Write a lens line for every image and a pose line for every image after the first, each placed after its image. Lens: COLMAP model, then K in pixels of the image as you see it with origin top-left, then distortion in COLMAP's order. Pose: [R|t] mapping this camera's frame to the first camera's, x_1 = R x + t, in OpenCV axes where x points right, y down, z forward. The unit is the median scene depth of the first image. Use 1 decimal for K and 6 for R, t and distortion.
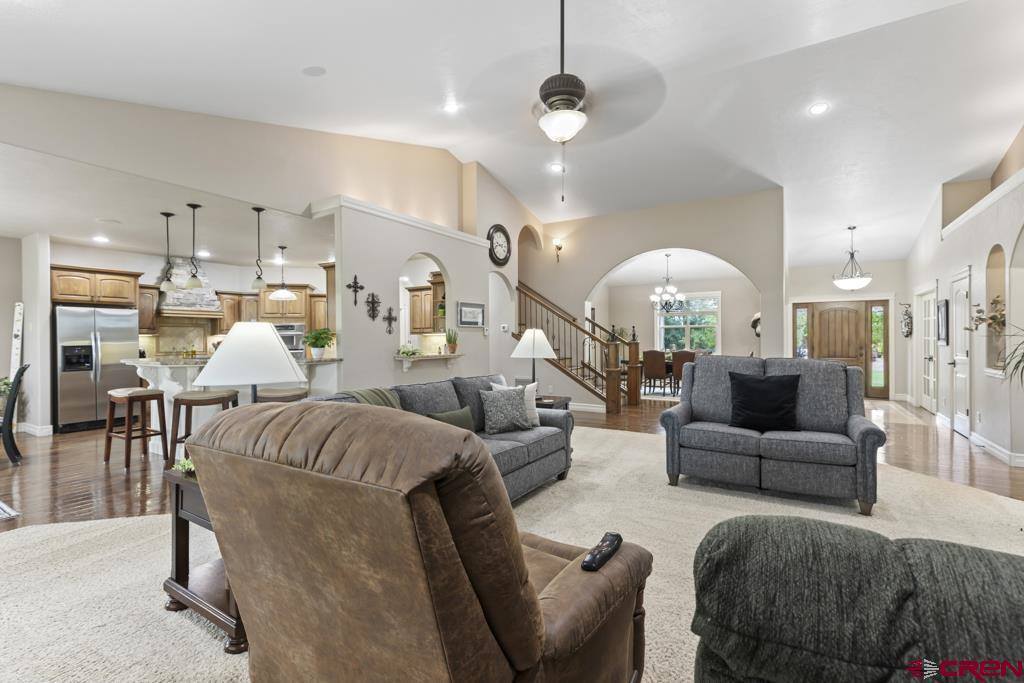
lens RADIAL K [[462.0, 0, 516.7], [0, 462.0, 336.9], [0, 0, 1]] dist [0.007934, -0.001105]
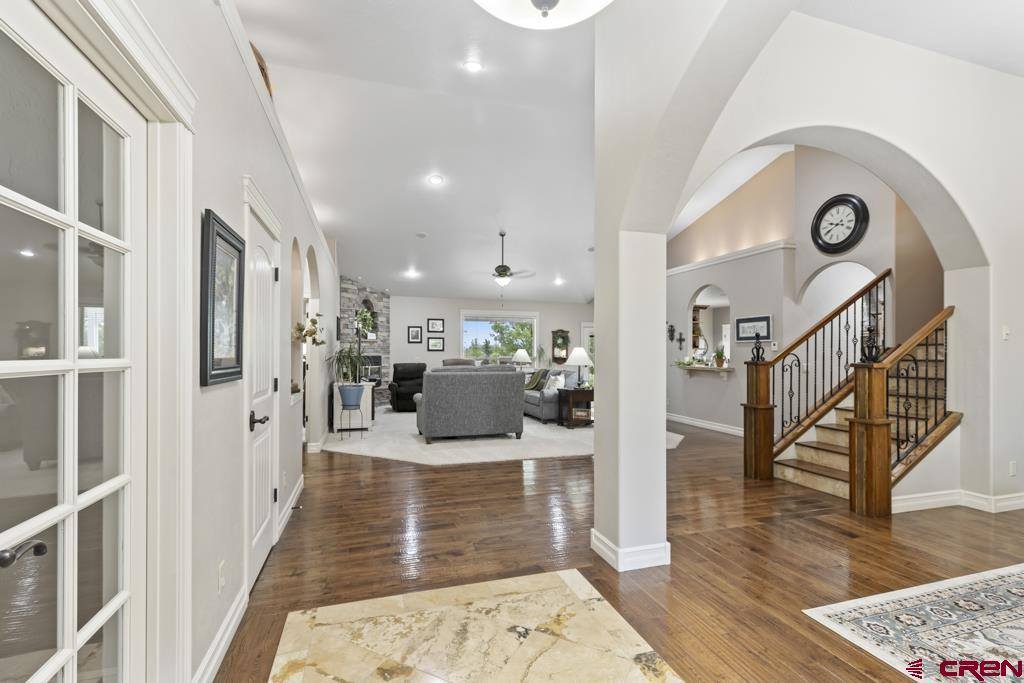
lens RADIAL K [[462.0, 0, 518.3], [0, 462.0, 351.4], [0, 0, 1]] dist [0.007934, -0.001105]
pose [[-0.643068, -0.002465, -0.765805, 0.978985], [-0.002432, 0.999996, -0.001177, 0.000253], [0.765806, 0.001105, -0.643071, 1.279729]]
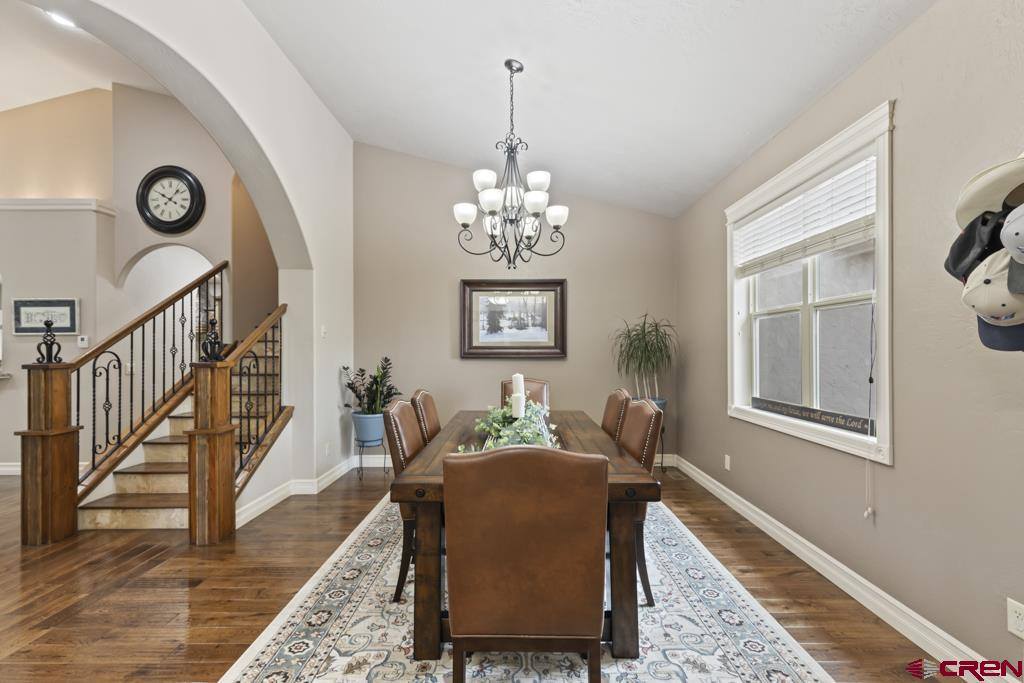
lens RADIAL K [[462.0, 0, 514.3], [0, 462.0, 345.6], [0, 0, 1]] dist [0.007934, -0.001105]
pose [[0.520581, -0.005993, -0.853791, 0.853990], [0.004466, 0.999981, -0.004296, -0.000508], [0.853801, -0.001577, 0.520598, 1.262467]]
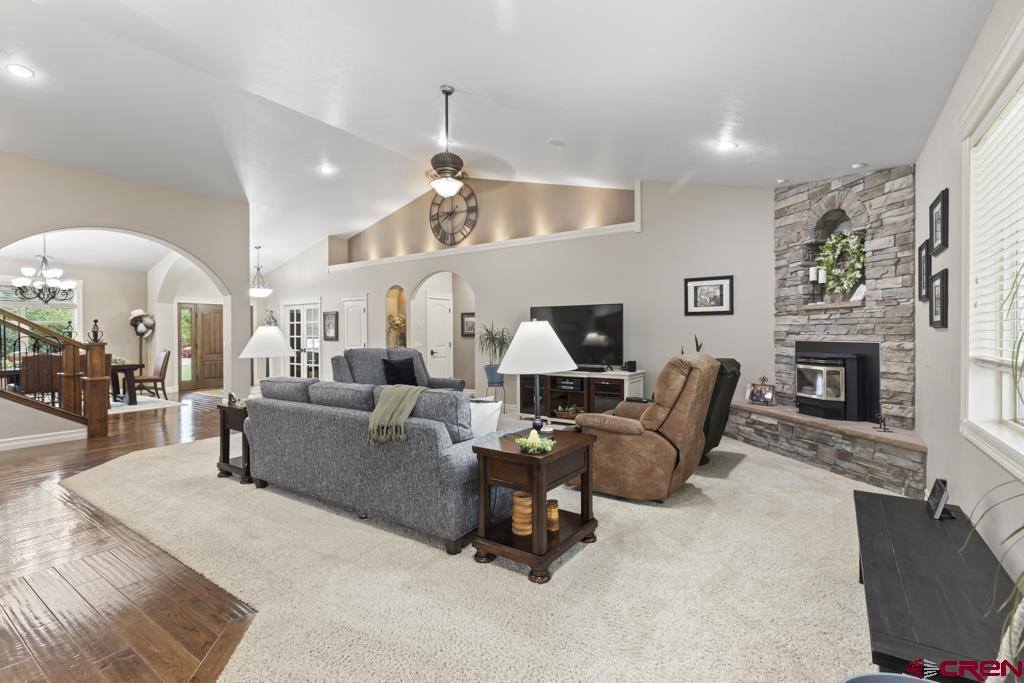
lens RADIAL K [[462.0, 0, 510.8], [0, 462.0, 338.4], [0, 0, 1]] dist [0.007934, -0.001105]
pose [[0.043662, -0.007407, 0.999019, -0.570746], [0.004147, 0.999965, 0.007232, 0.002077], [-0.999038, 0.003827, 0.043692, 0.319178]]
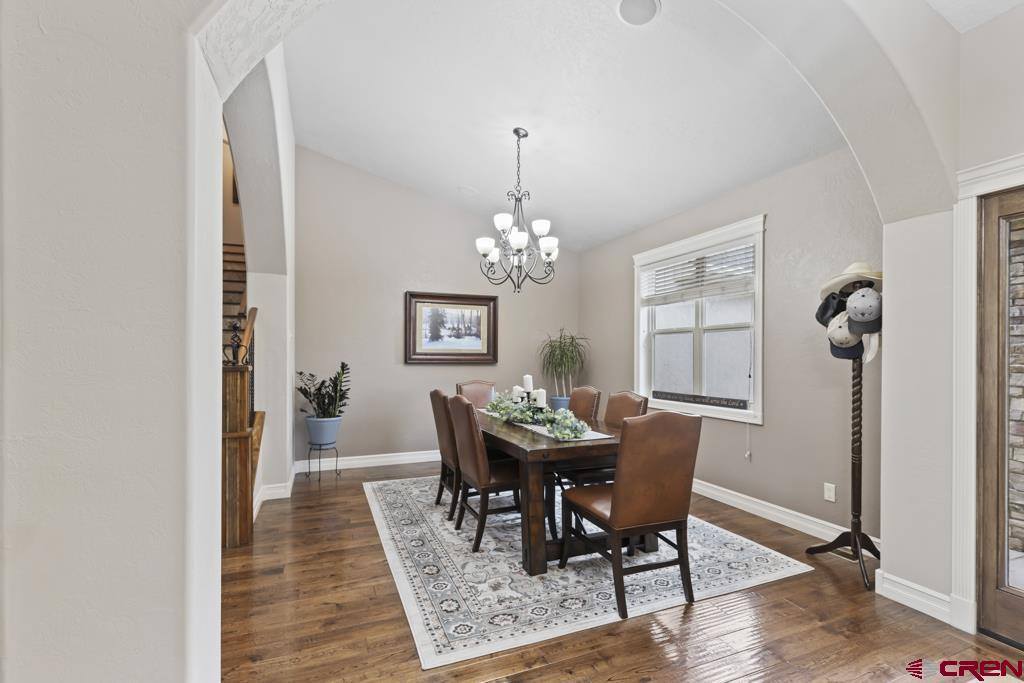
lens RADIAL K [[462.0, 0, 514.6], [0, 462.0, 355.9], [0, 0, 1]] dist [0.007934, -0.001105]
pose [[0.809040, 0.006178, -0.587721, 0.804627], [-0.005447, 0.999981, 0.003013, -0.000767], [0.587728, 0.000763, 0.809058, 1.043046]]
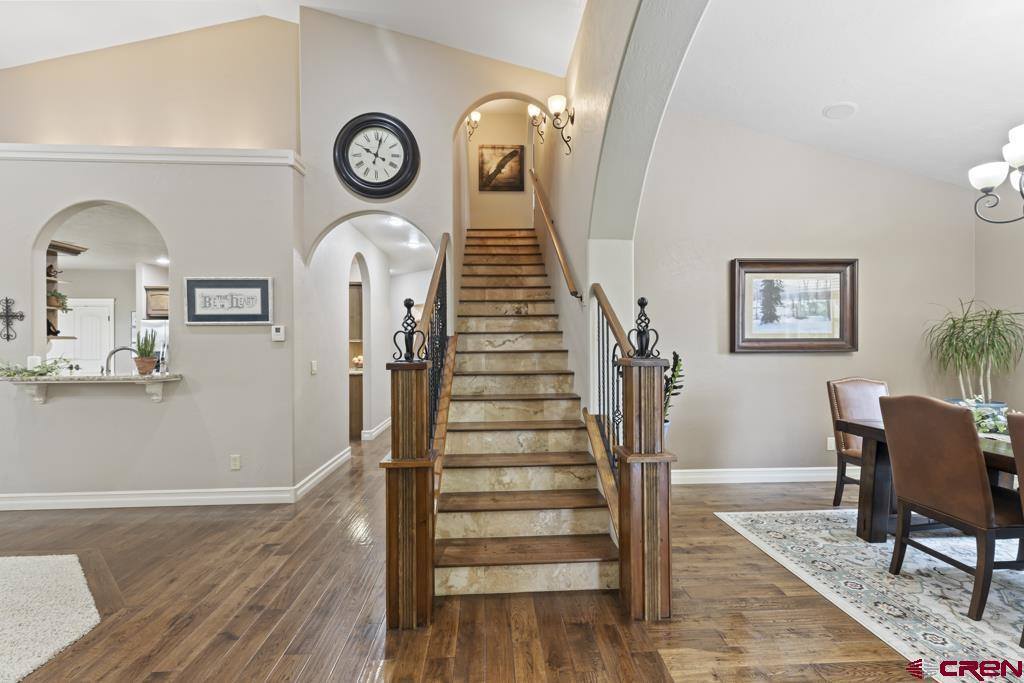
lens RADIAL K [[462.0, 0, 525.8], [0, 462.0, 341.9], [0, 0, 1]] dist [0.007934, -0.001105]
pose [[0.573273, -0.005267, -0.819348, 0.535775], [0.005676, 0.999981, -0.002456, 0.000986], [0.819345, -0.003242, 0.573292, 1.001802]]
